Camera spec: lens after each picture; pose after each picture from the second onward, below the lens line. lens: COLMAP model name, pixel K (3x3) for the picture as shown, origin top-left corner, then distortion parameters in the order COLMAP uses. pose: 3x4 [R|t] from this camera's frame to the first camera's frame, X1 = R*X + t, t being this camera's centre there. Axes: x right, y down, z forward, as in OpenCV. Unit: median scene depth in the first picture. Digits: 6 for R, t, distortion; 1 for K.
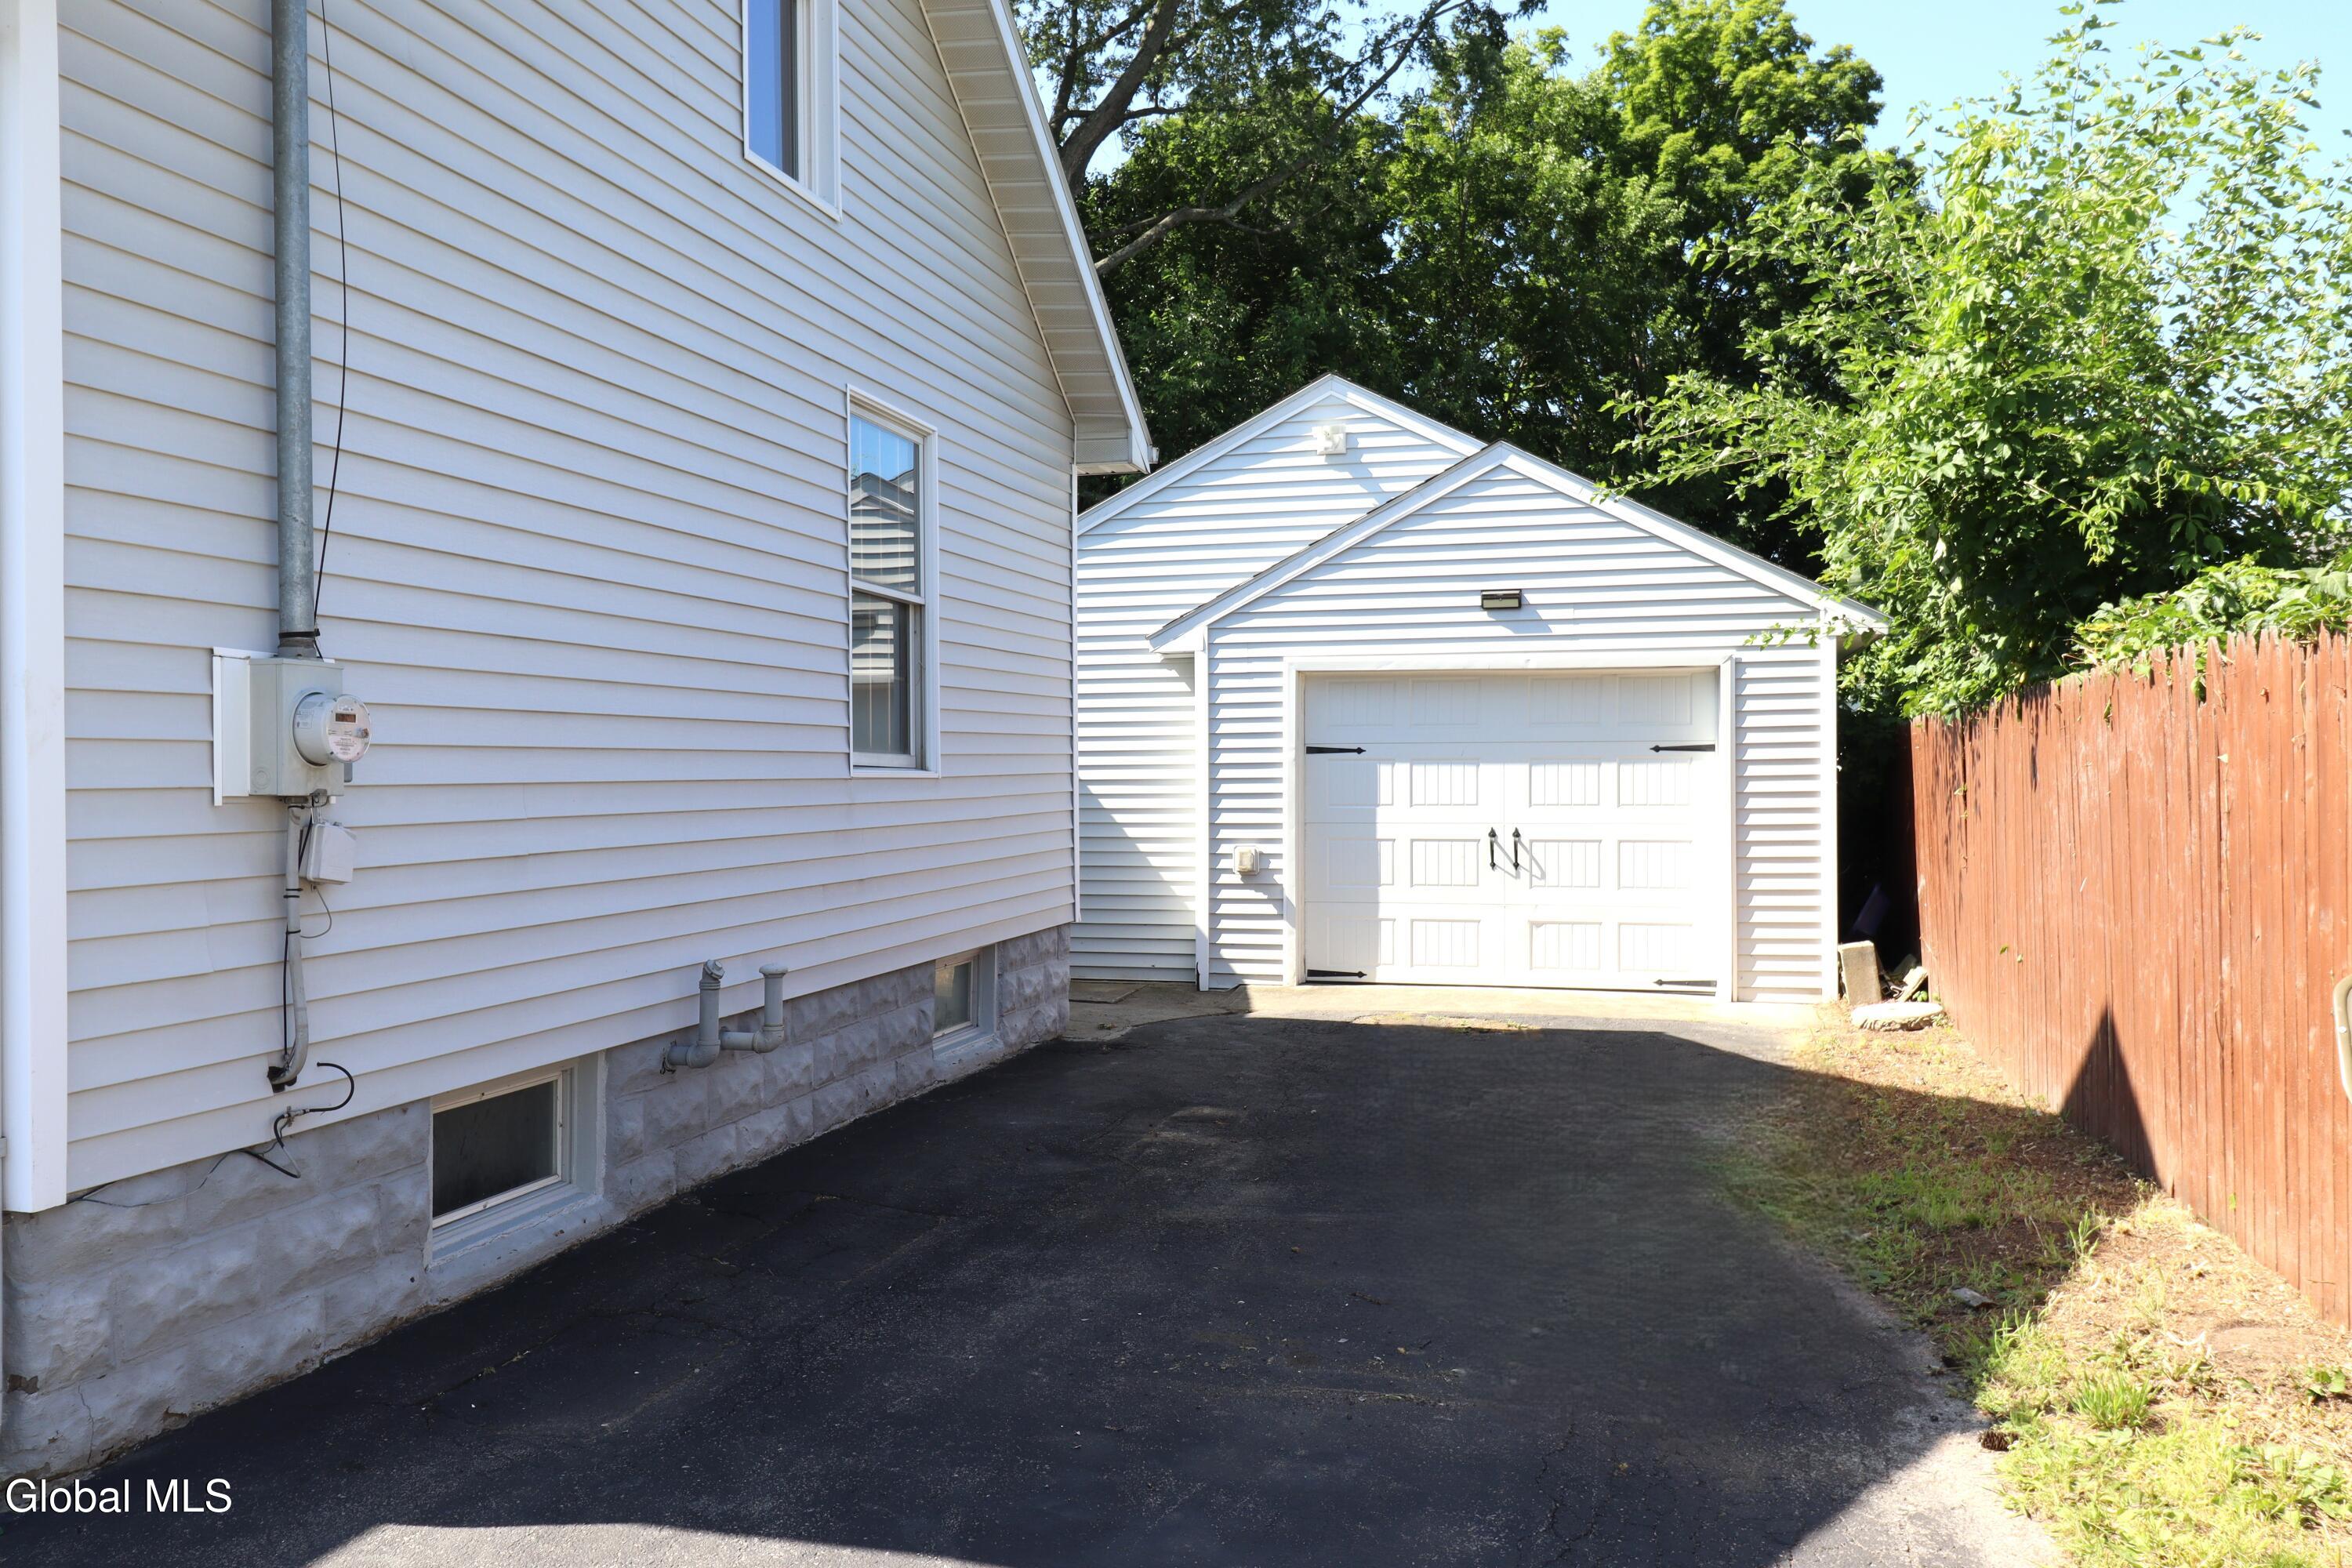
lens RADIAL K [[1881.6, 0, 1174.5], [0, 1881.6, 776.6], [0, 0, 1]] dist [0.001575, 0.004091]
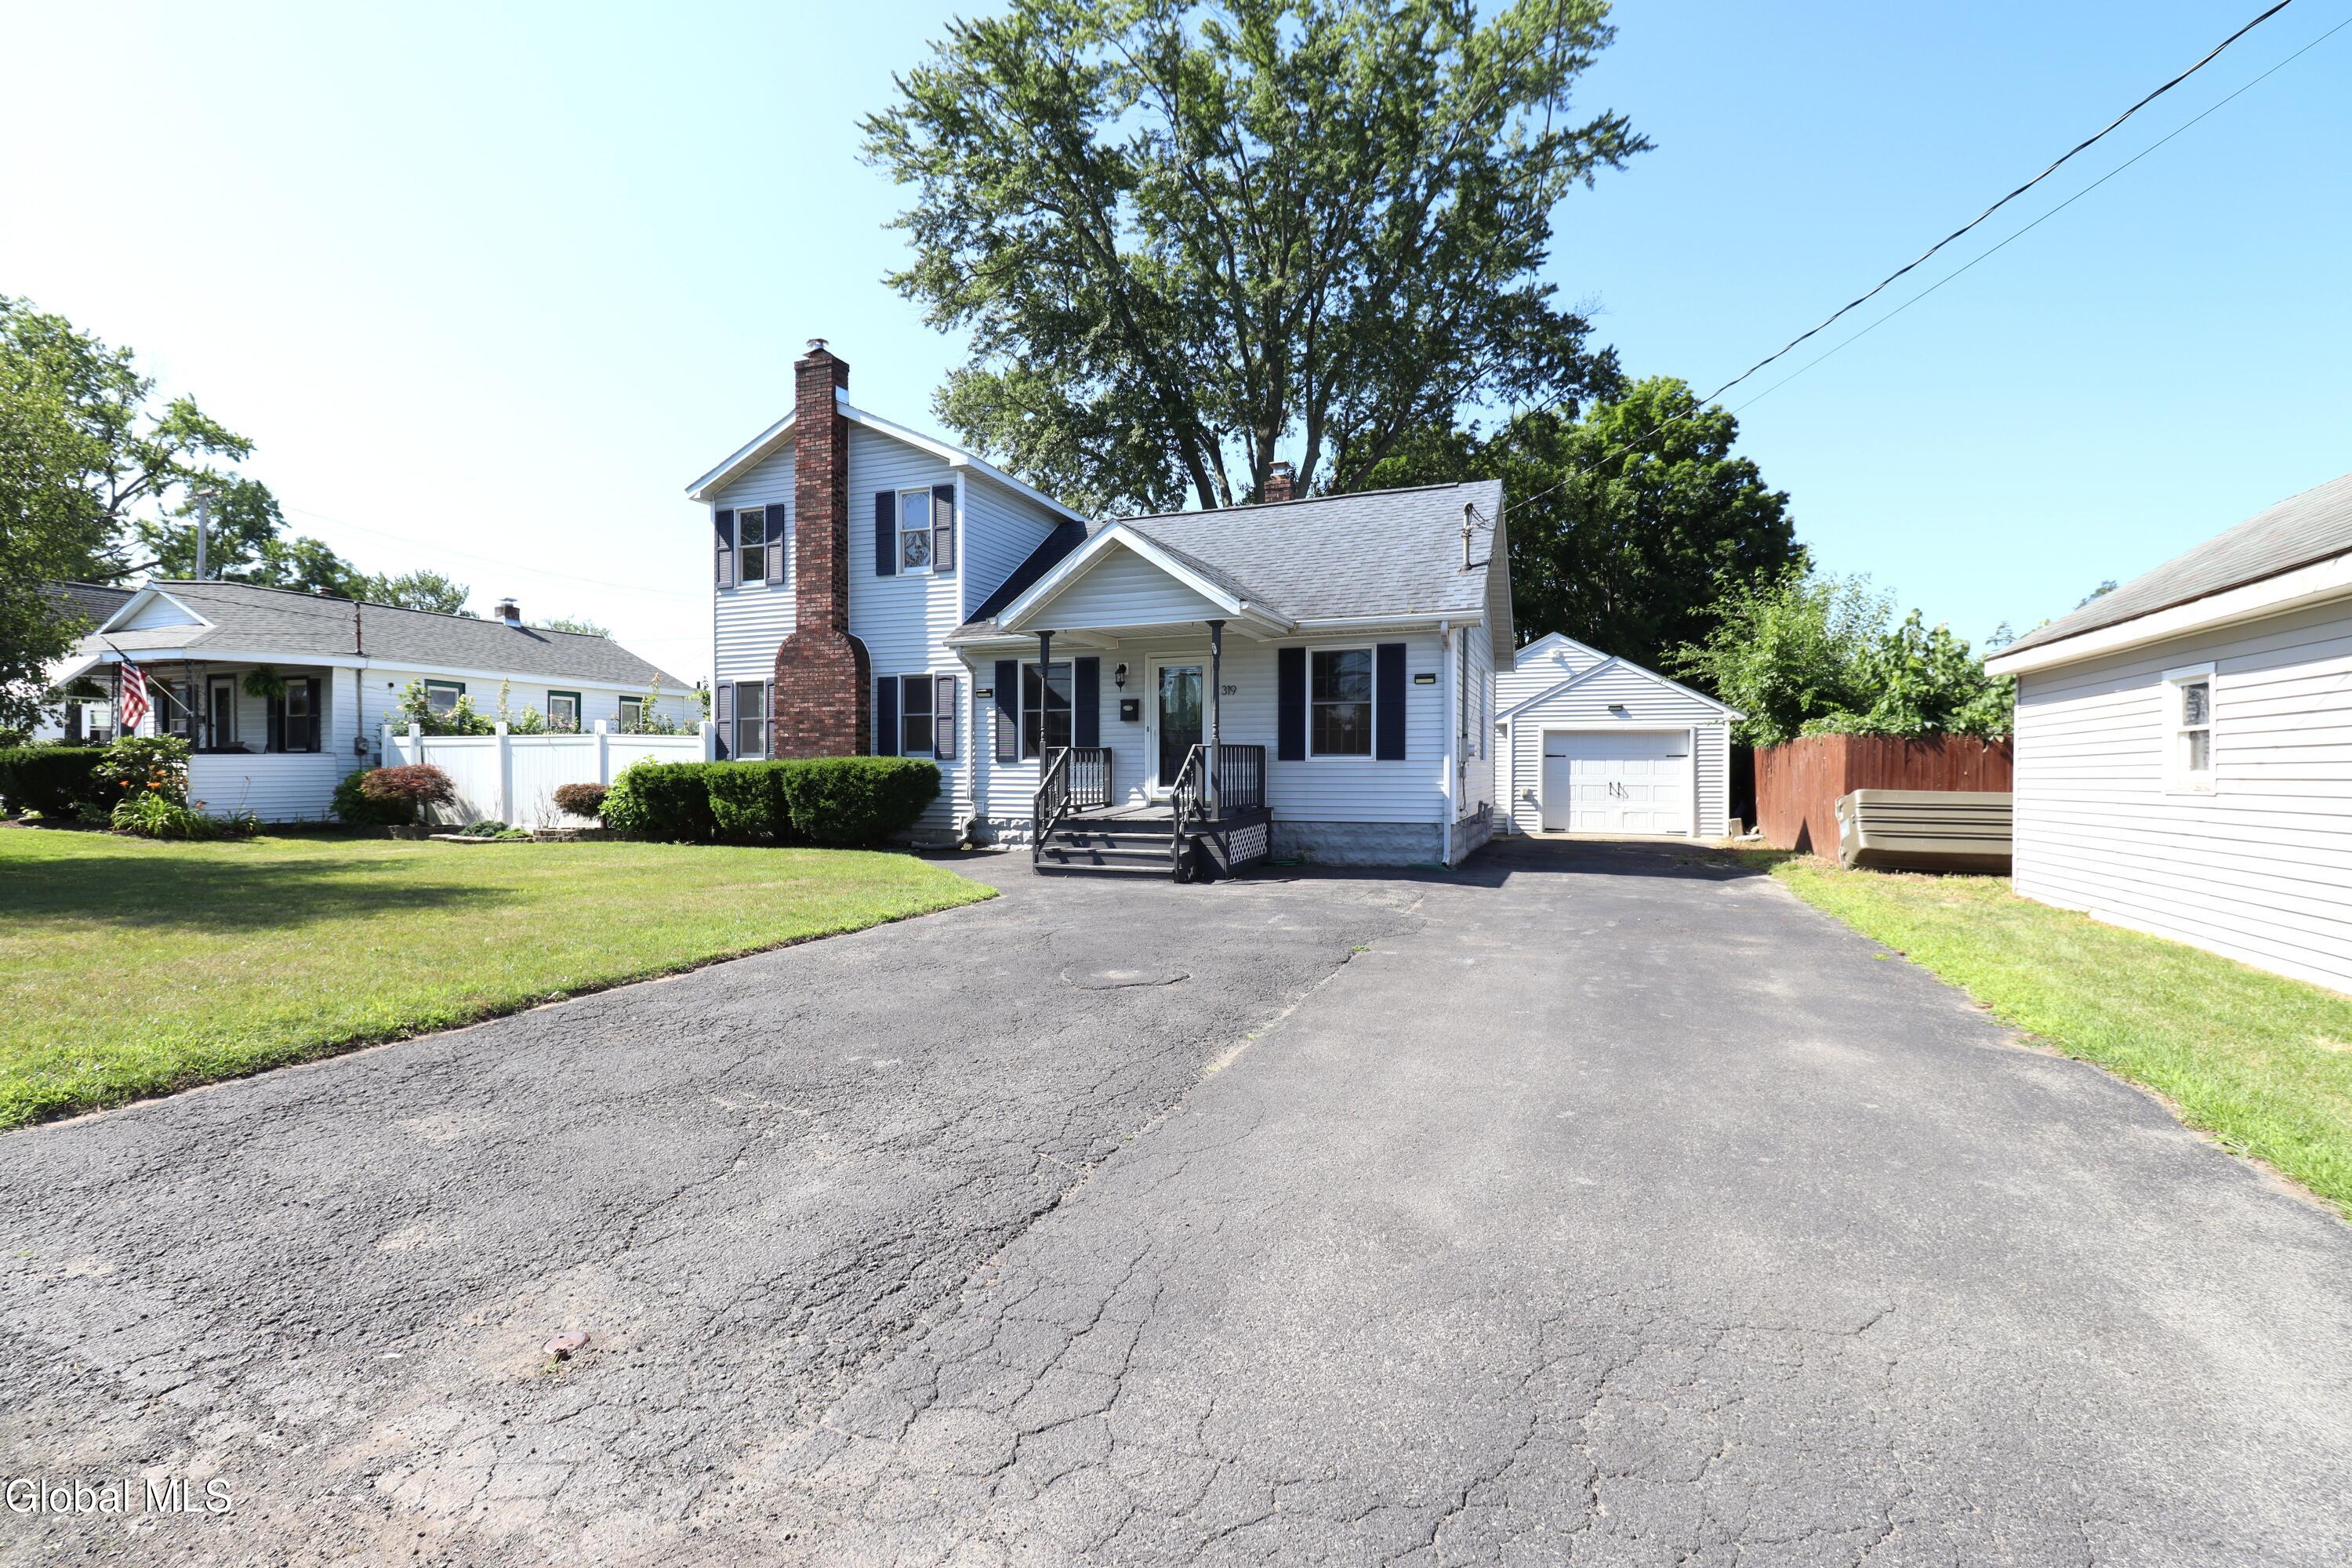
lens RADIAL K [[1067.4, 0, 1178.5], [0, 1067.4, 780.2], [0, 0, 1]] dist [-0.012001, -0.007097]
pose [[0.992838, 0.007113, -0.119252, -0.322195], [-0.006093, 0.999942, 0.008920, 0.013608], [0.119309, -0.008130, 0.992824, -0.803995]]
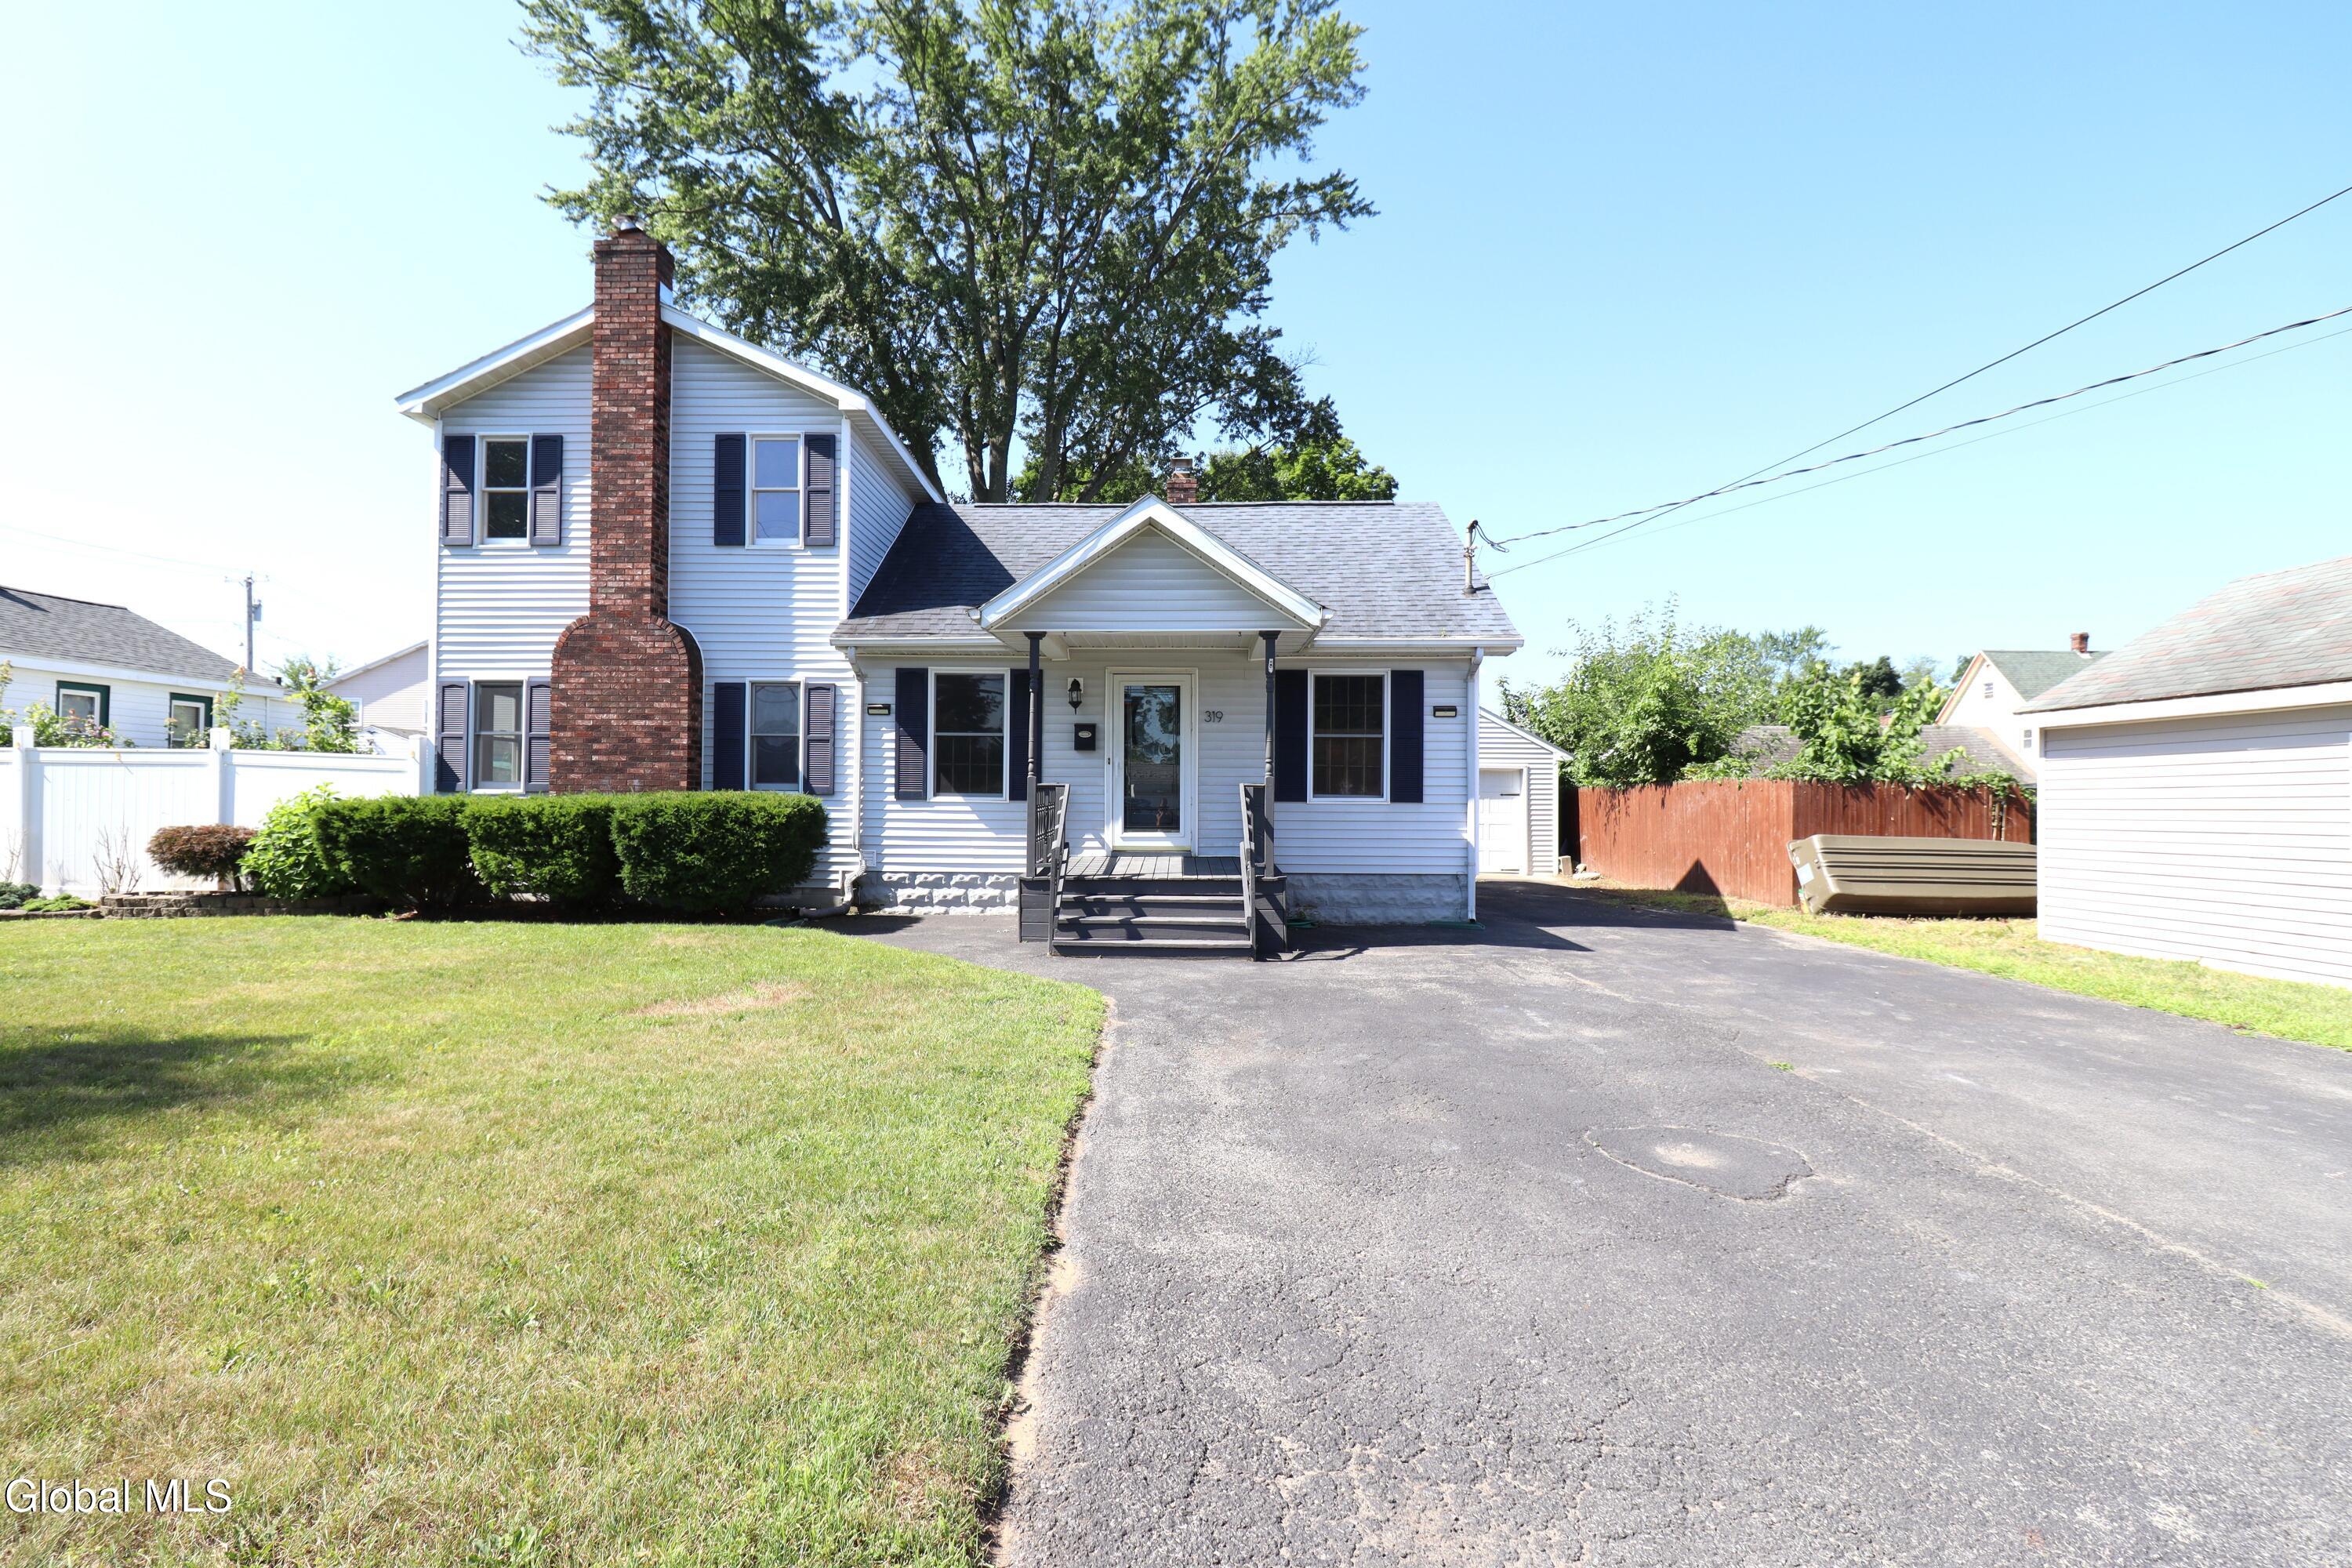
lens RADIAL K [[1067.4, 0, 1170.5], [0, 1067.4, 784.2], [0, 0, 1]] dist [-0.012001, -0.007097]
pose [[0.973508, 0.016942, 0.228025, -0.659095], [-0.013871, 0.999790, -0.015065, 0.002193], [-0.228232, 0.011503, 0.973539, -0.580690]]
